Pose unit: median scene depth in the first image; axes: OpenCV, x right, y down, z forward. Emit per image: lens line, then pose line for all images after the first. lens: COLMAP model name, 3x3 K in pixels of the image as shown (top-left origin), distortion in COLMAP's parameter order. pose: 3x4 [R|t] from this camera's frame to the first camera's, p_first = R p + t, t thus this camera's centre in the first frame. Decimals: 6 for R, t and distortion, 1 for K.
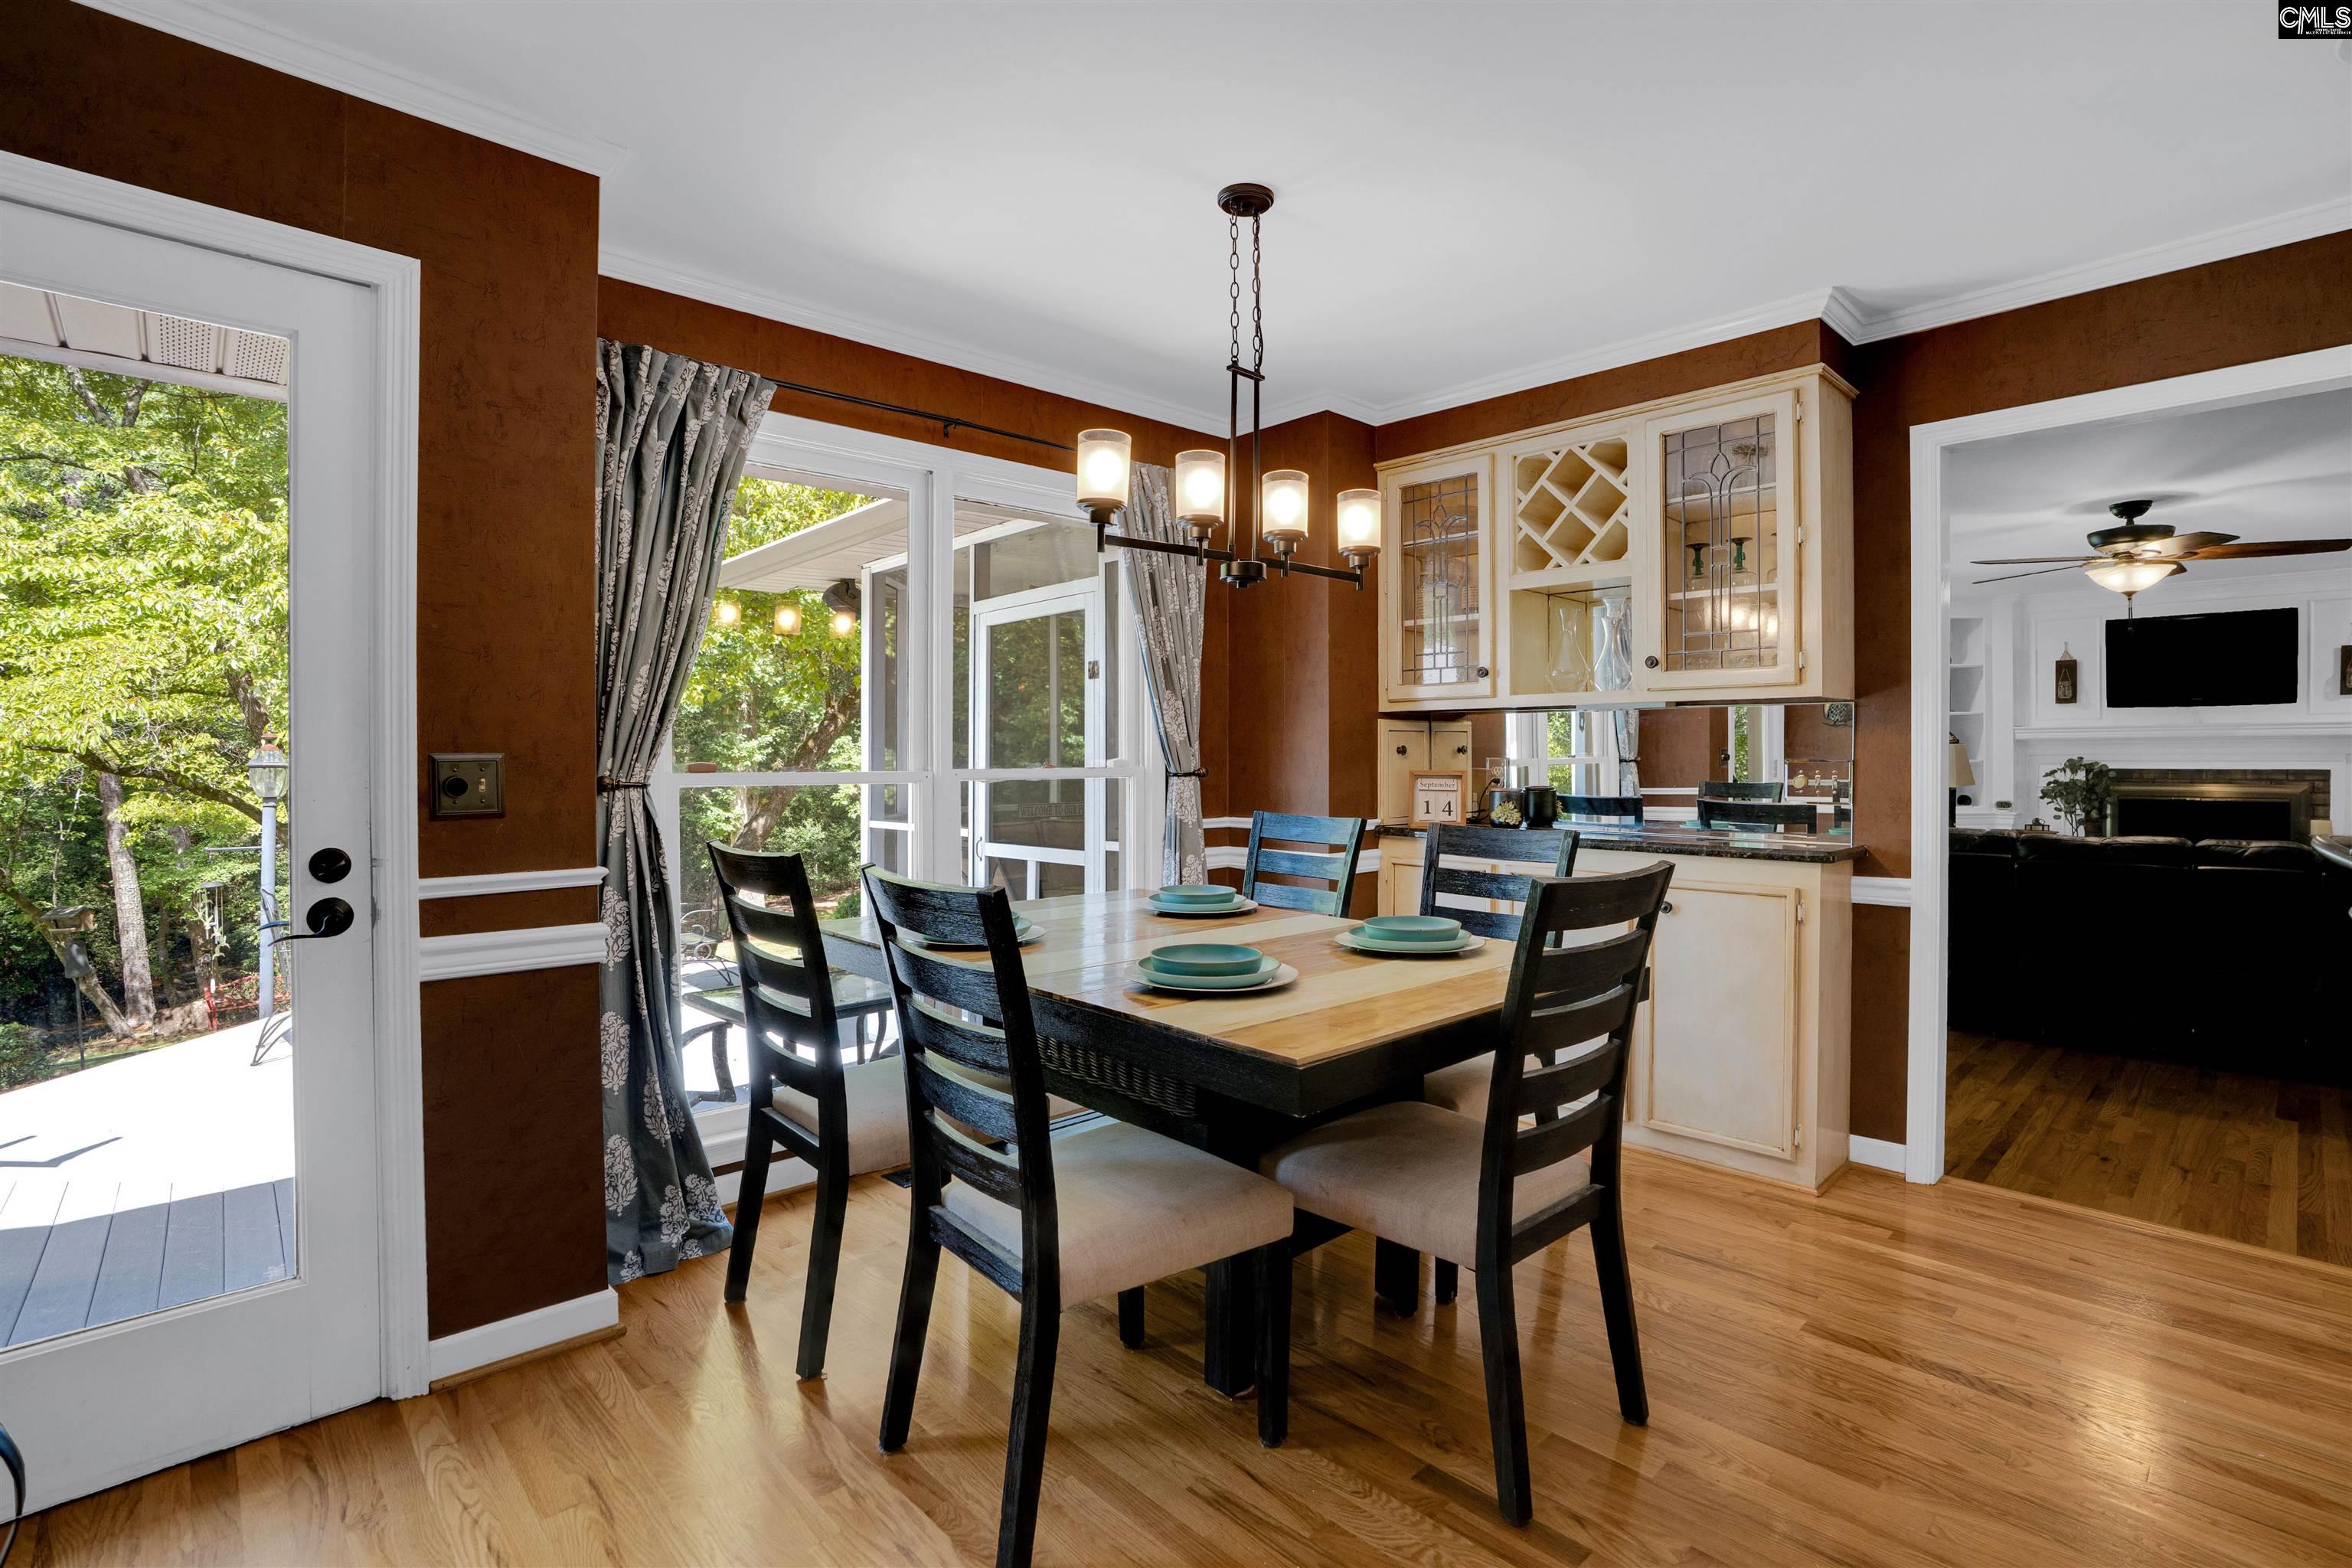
lens RADIAL K [[1116.3, 0, 1165.5], [0, 1116.3, 778.5], [0, 0, 1]] dist [-0.056032, 0.020543]
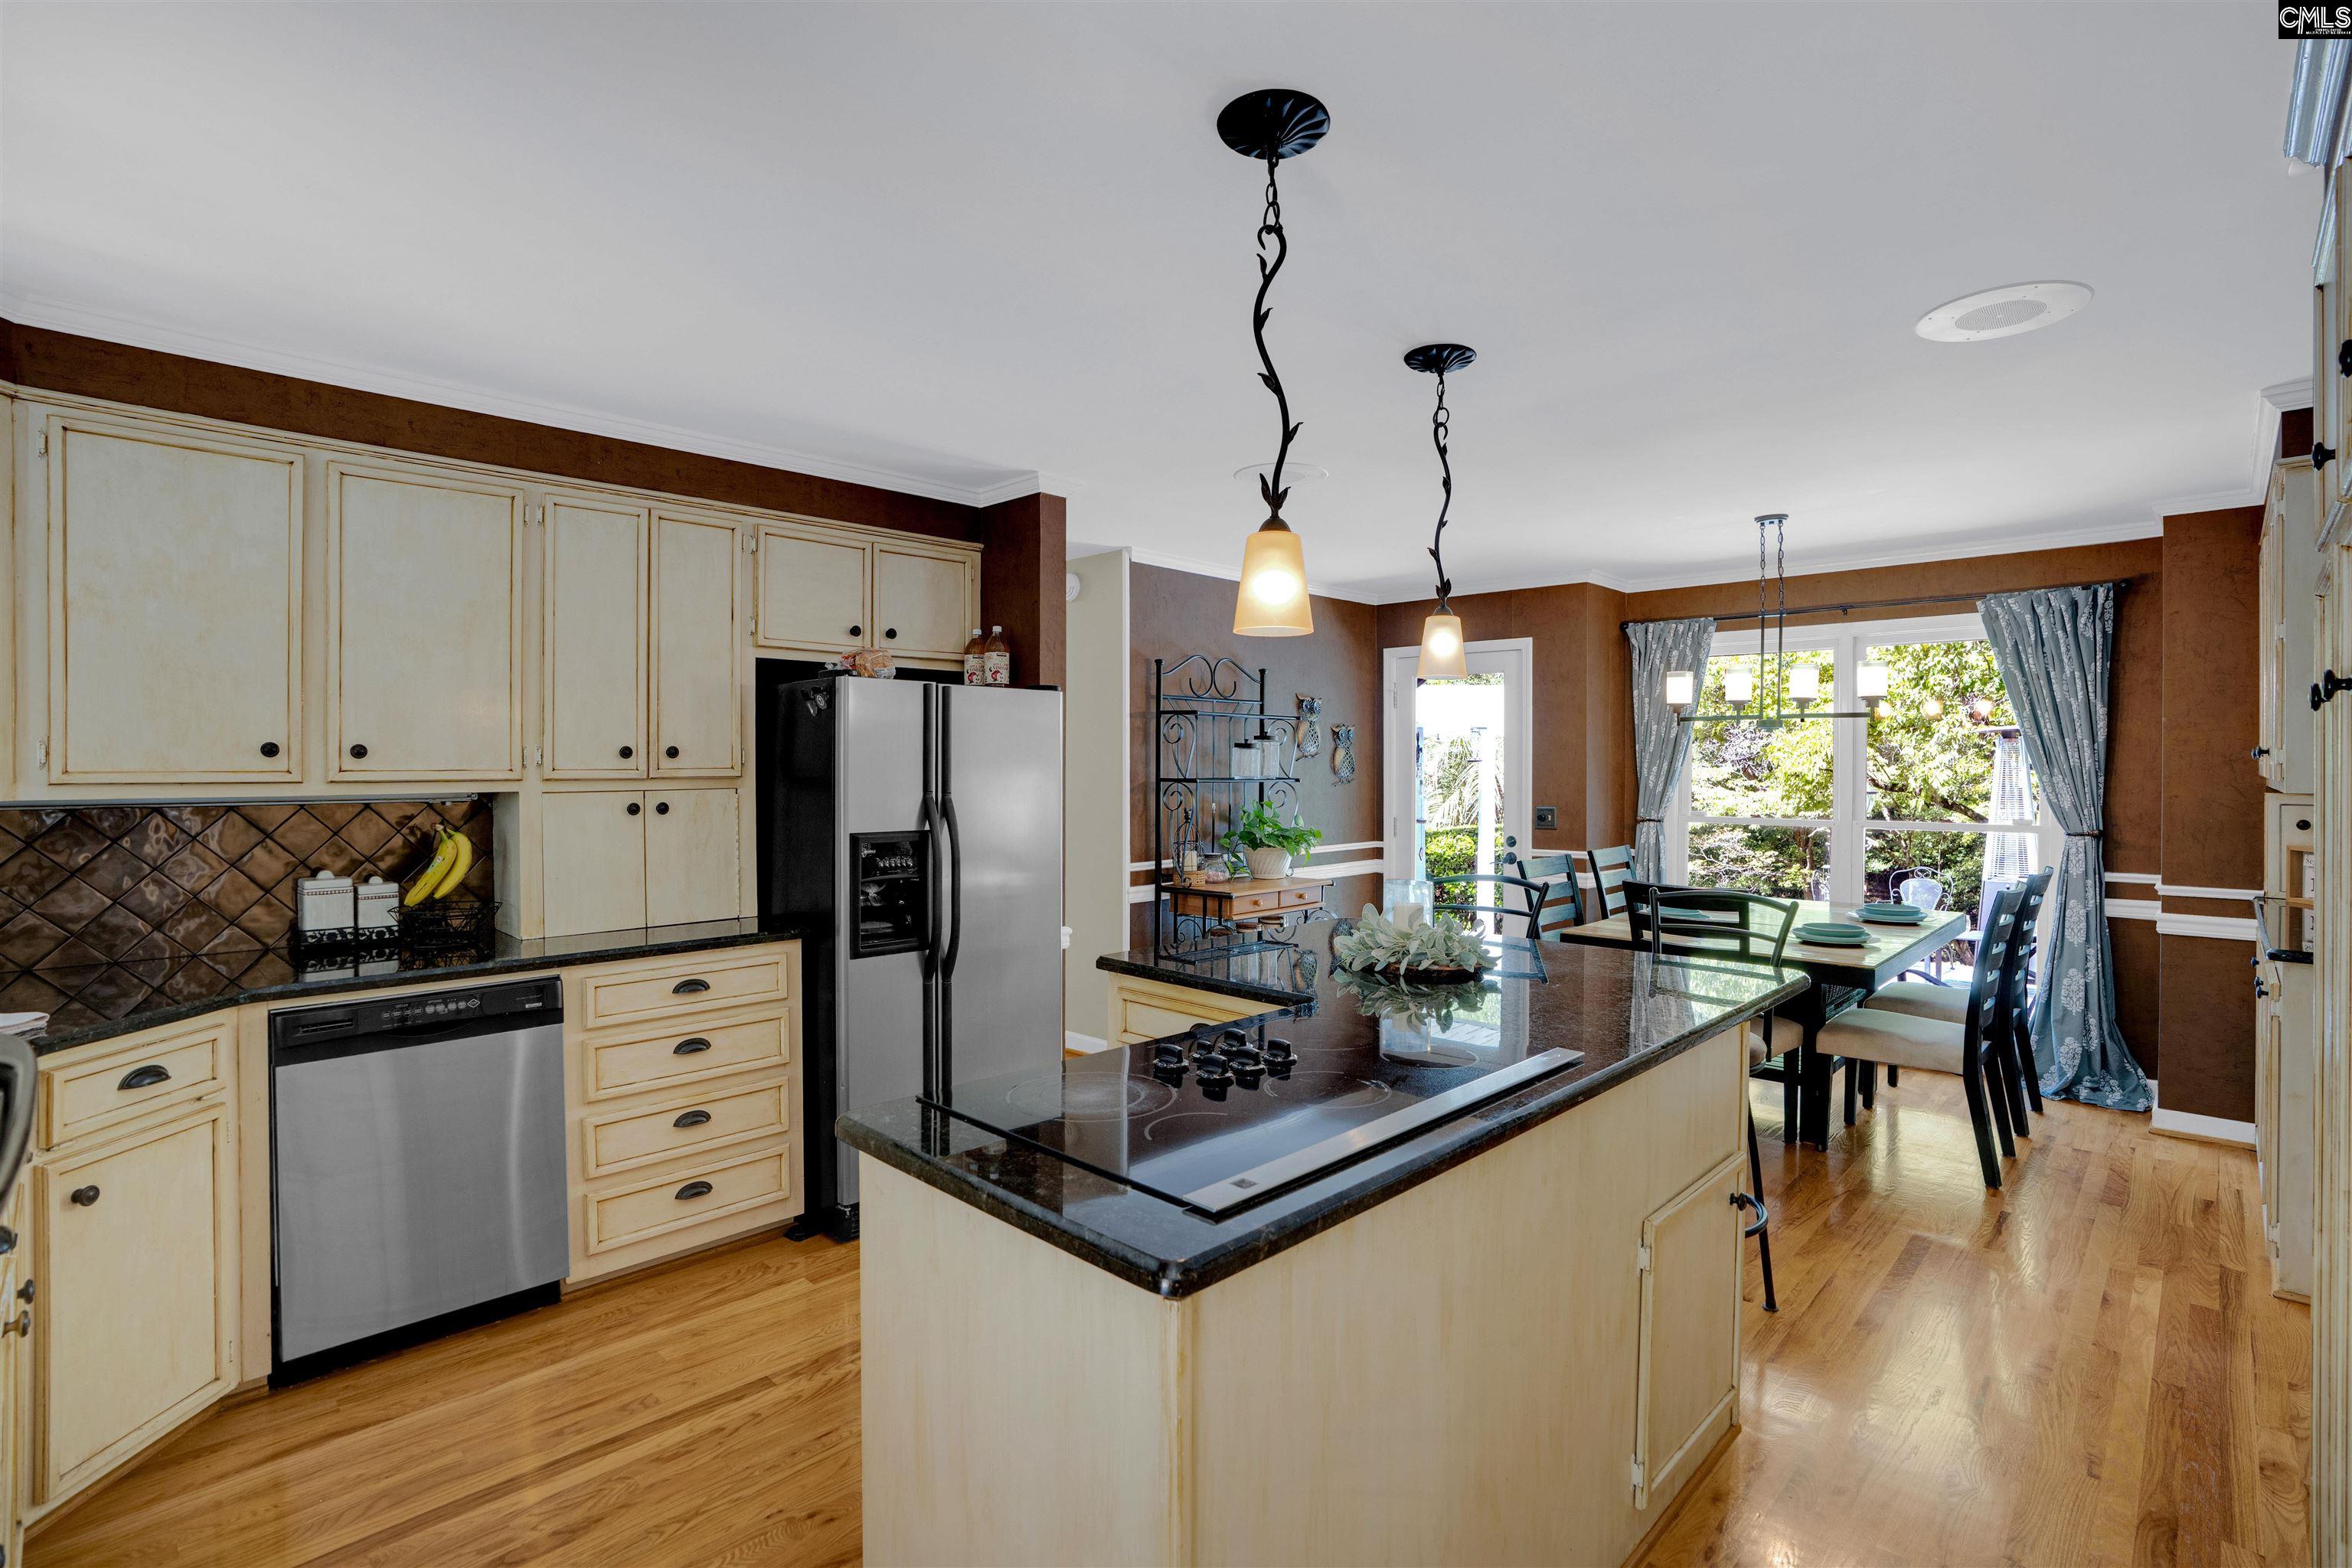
lens RADIAL K [[1116.3, 0, 1165.5], [0, 1116.3, 778.5], [0, 0, 1]] dist [-0.056032, 0.020543]
pose [[0.057221, 0.015937, -0.998234, 1.711125], [-0.018304, 0.999721, 0.014911, -0.095717], [0.998194, 0.017419, 0.057497, -0.108033]]
